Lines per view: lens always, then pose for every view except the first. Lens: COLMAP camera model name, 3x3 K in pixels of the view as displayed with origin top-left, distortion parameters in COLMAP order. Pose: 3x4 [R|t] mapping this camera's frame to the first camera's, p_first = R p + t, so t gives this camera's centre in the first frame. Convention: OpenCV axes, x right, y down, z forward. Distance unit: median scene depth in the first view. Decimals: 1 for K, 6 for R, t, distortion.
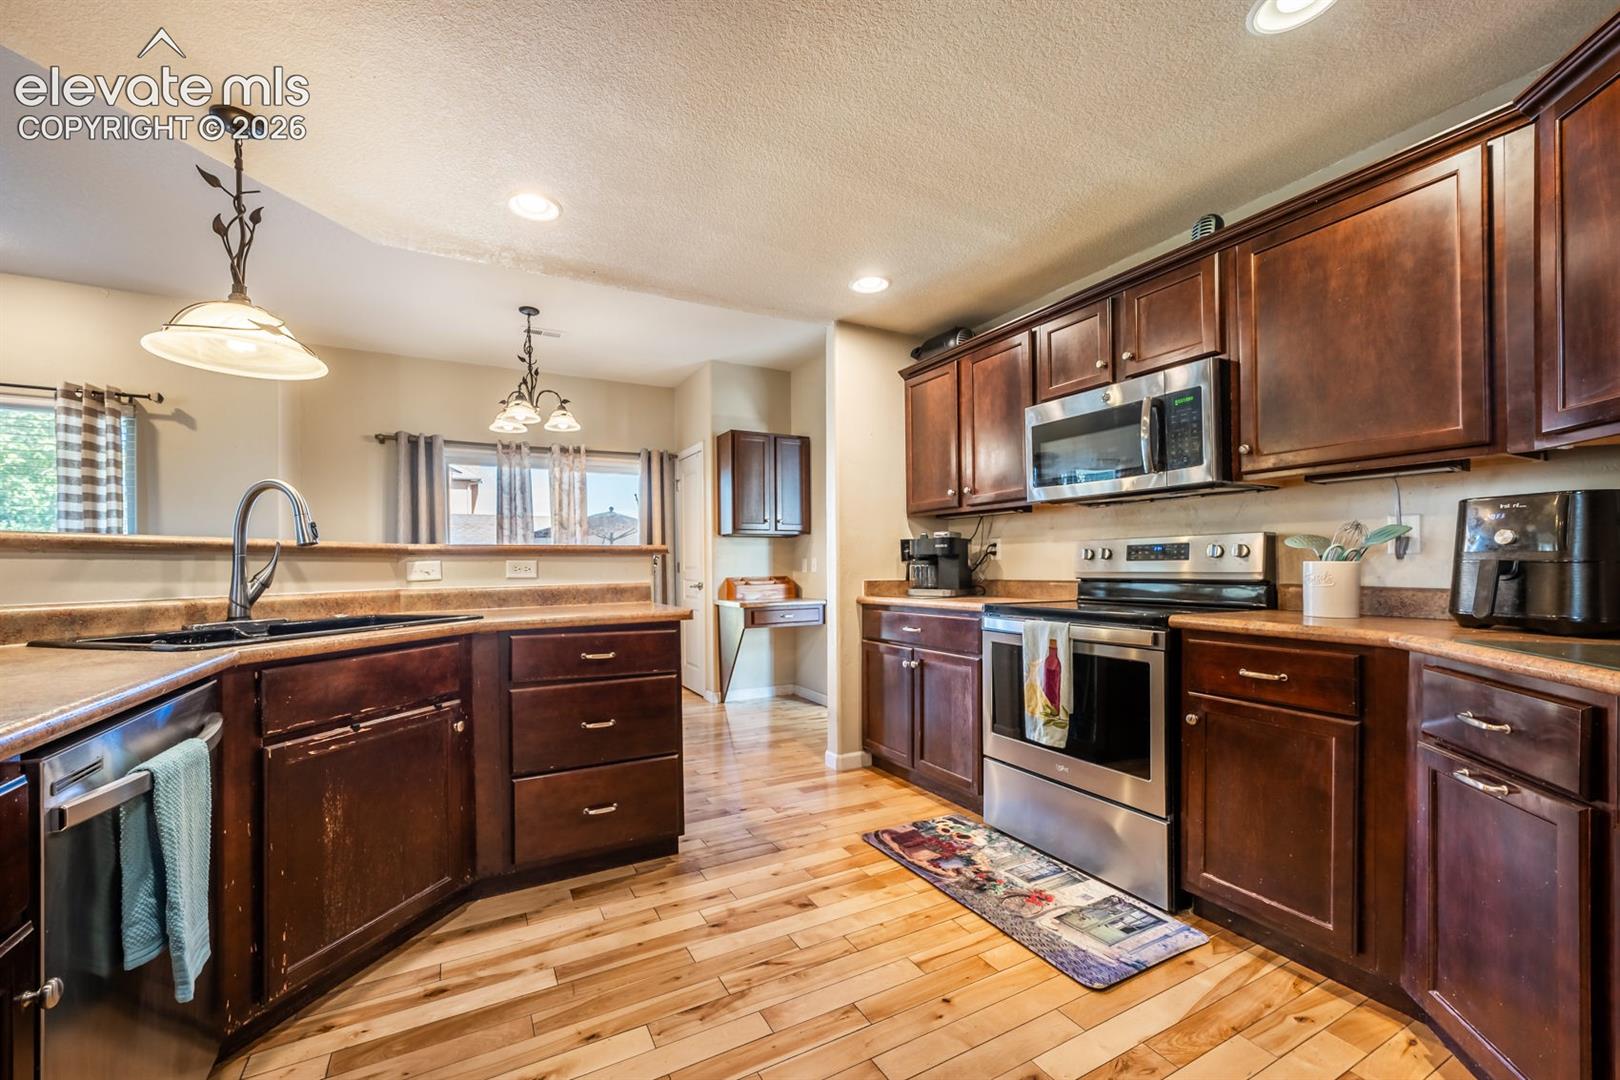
lens RADIAL K [[639.0, 0, 779.4], [0, 639.0, 562.3], [0, 0, 1]] dist [-0.005394, 0.000545]
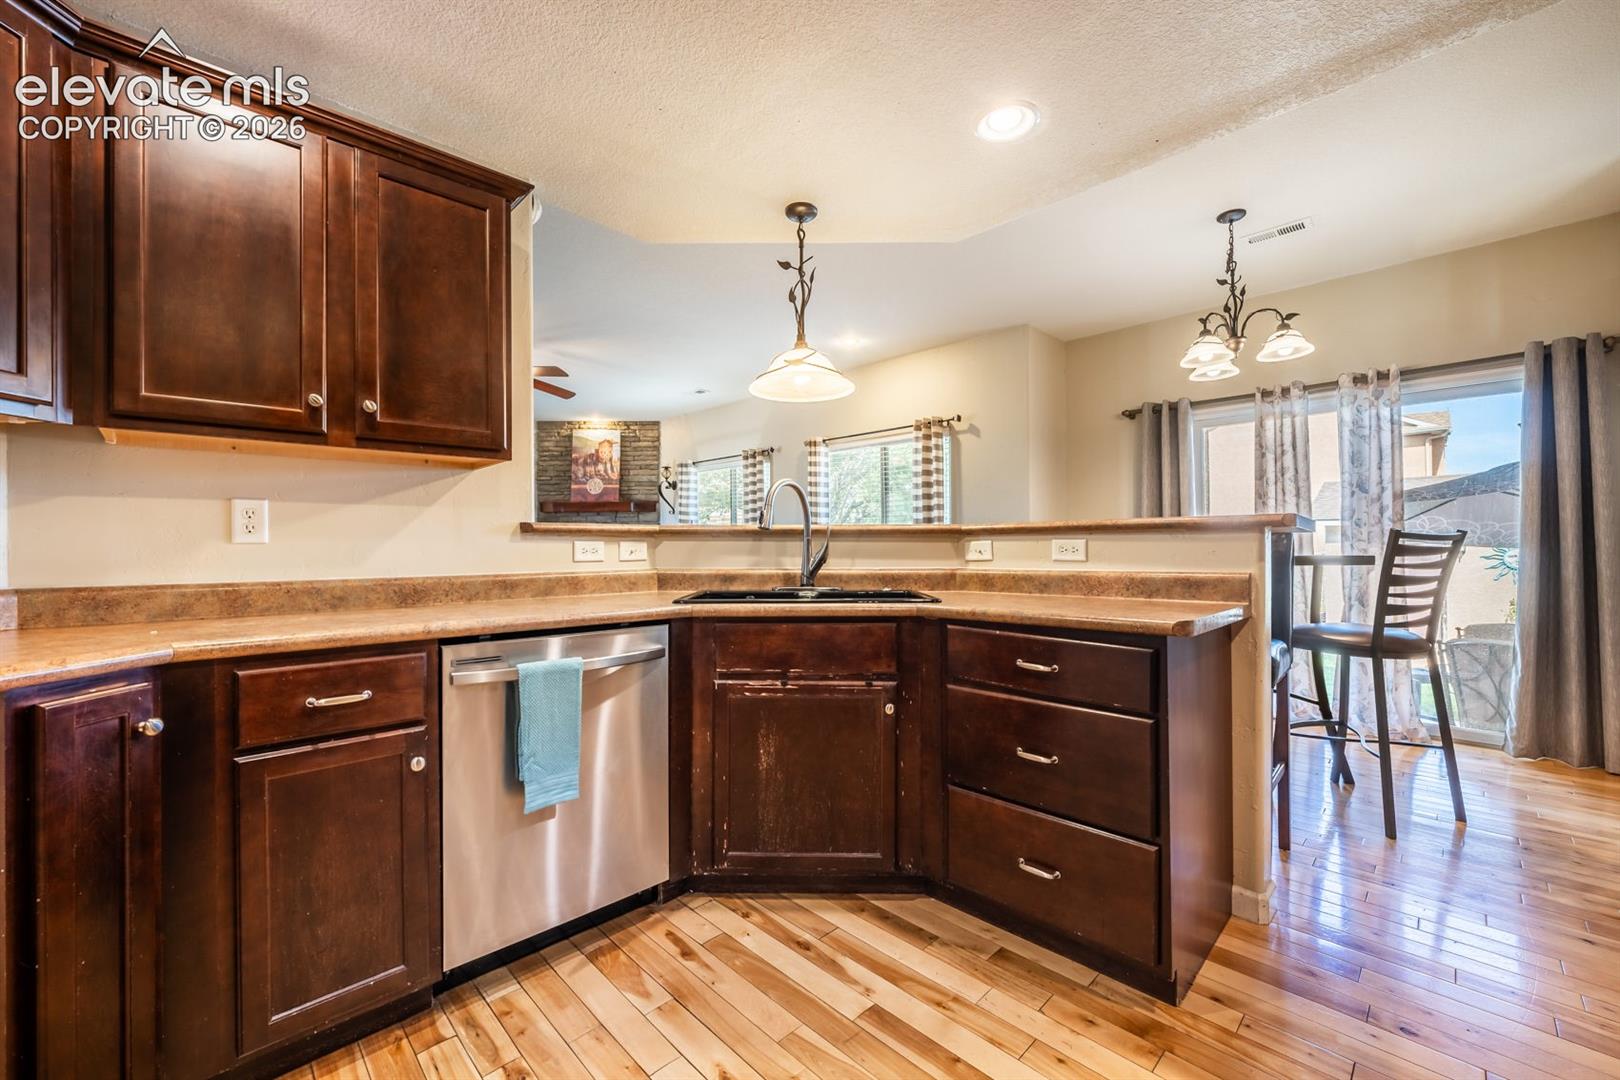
lens RADIAL K [[639.0, 0, 810.4], [0, 639.0, 544.2], [0, 0, 1]] dist [-0.005394, 0.000545]
pose [[0.298596, 0.003533, -0.954373, 0.290950], [0.004504, 0.999977, 0.005111, -0.002787], [0.954369, -0.005825, 0.298573, 0.417437]]
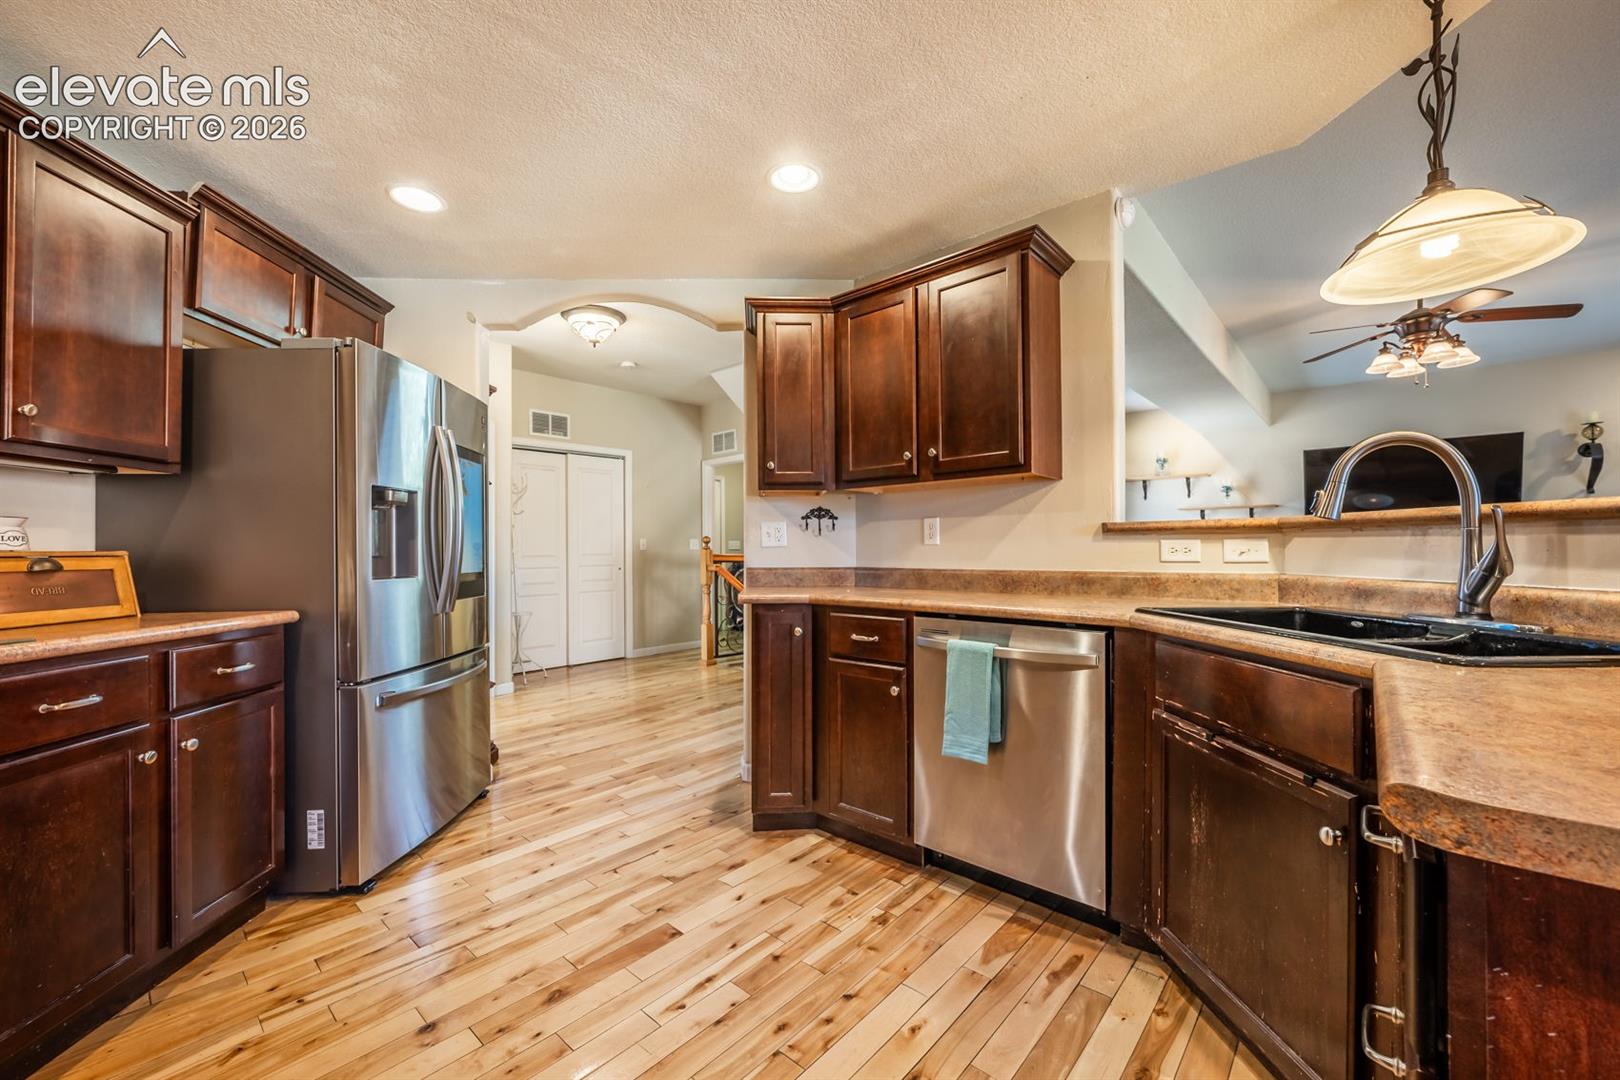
lens RADIAL K [[639.0, 0, 803.5], [0, 639.0, 546.3], [0, 0, 1]] dist [-0.005394, 0.000545]
pose [[-0.933085, 0.013693, -0.359394, 0.084847], [0.016477, 0.999853, -0.004683, 0.000728], [0.359278, -0.010292, -0.933174, 0.963780]]
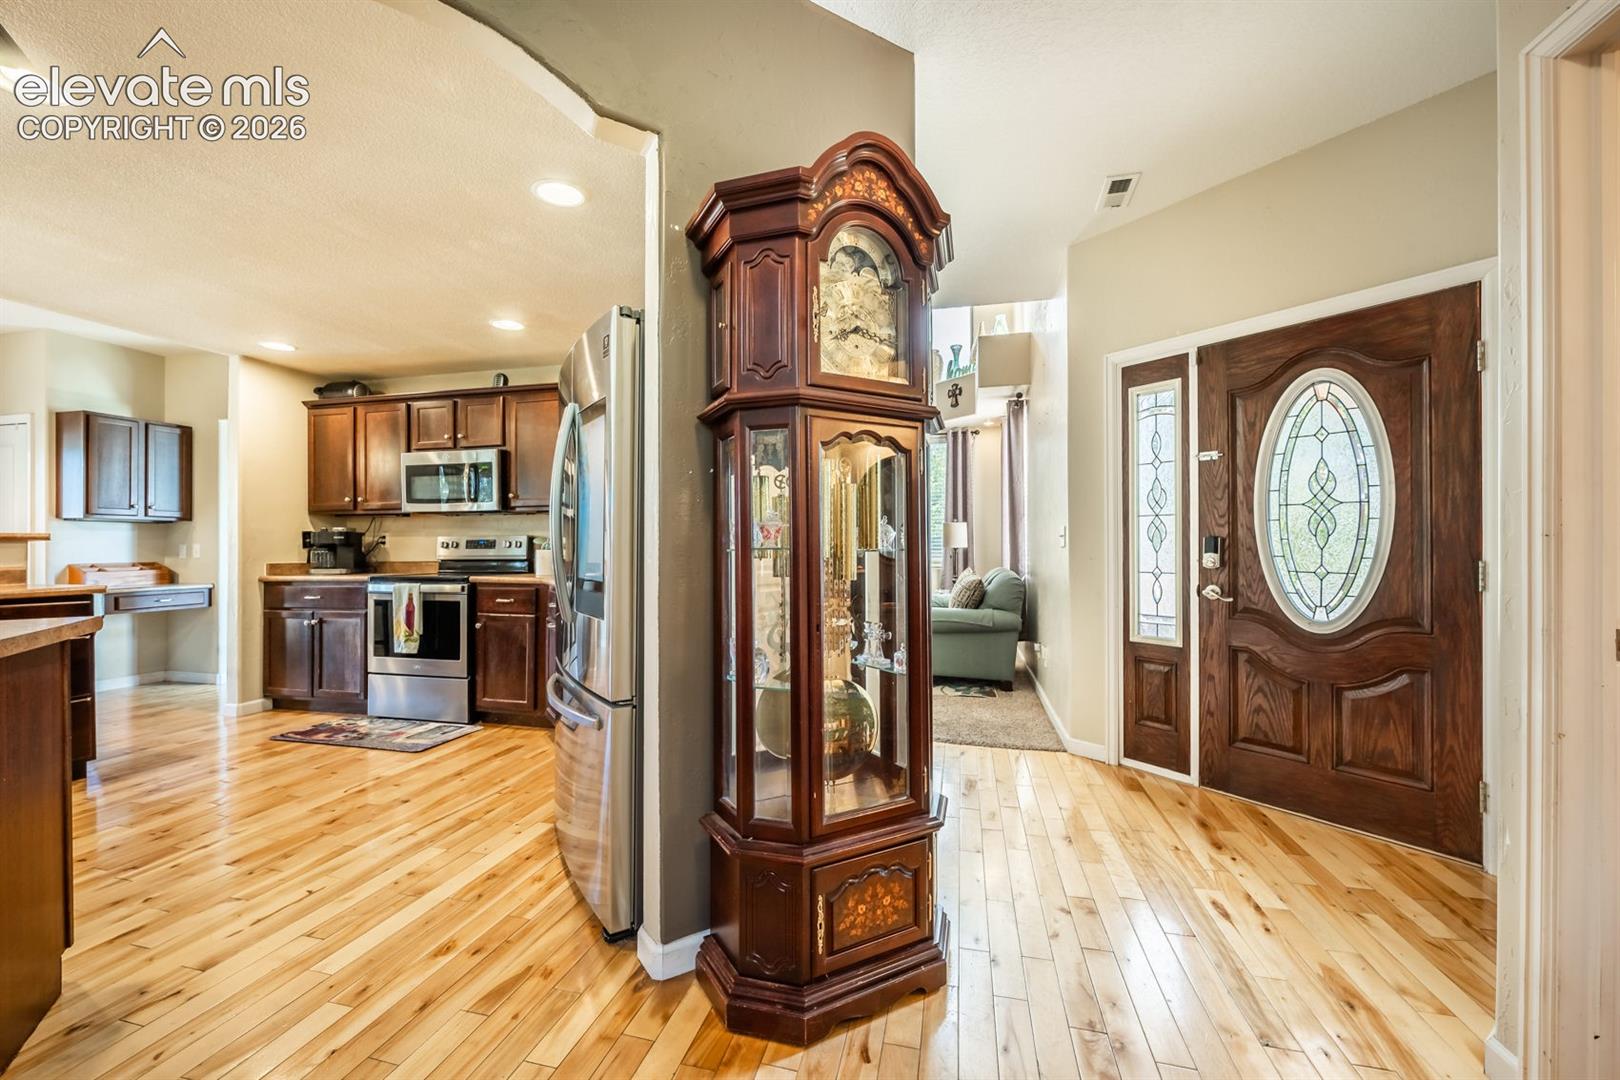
lens RADIAL K [[639.0, 0, 800.9], [0, 639.0, 542.6], [0, 0, 1]] dist [-0.005394, 0.000545]
pose [[0.651663, 0.009784, 0.758446, -0.172028], [-0.004321, 0.999948, -0.009187, -0.007214], [-0.758497, 0.002710, 0.651671, -0.800224]]
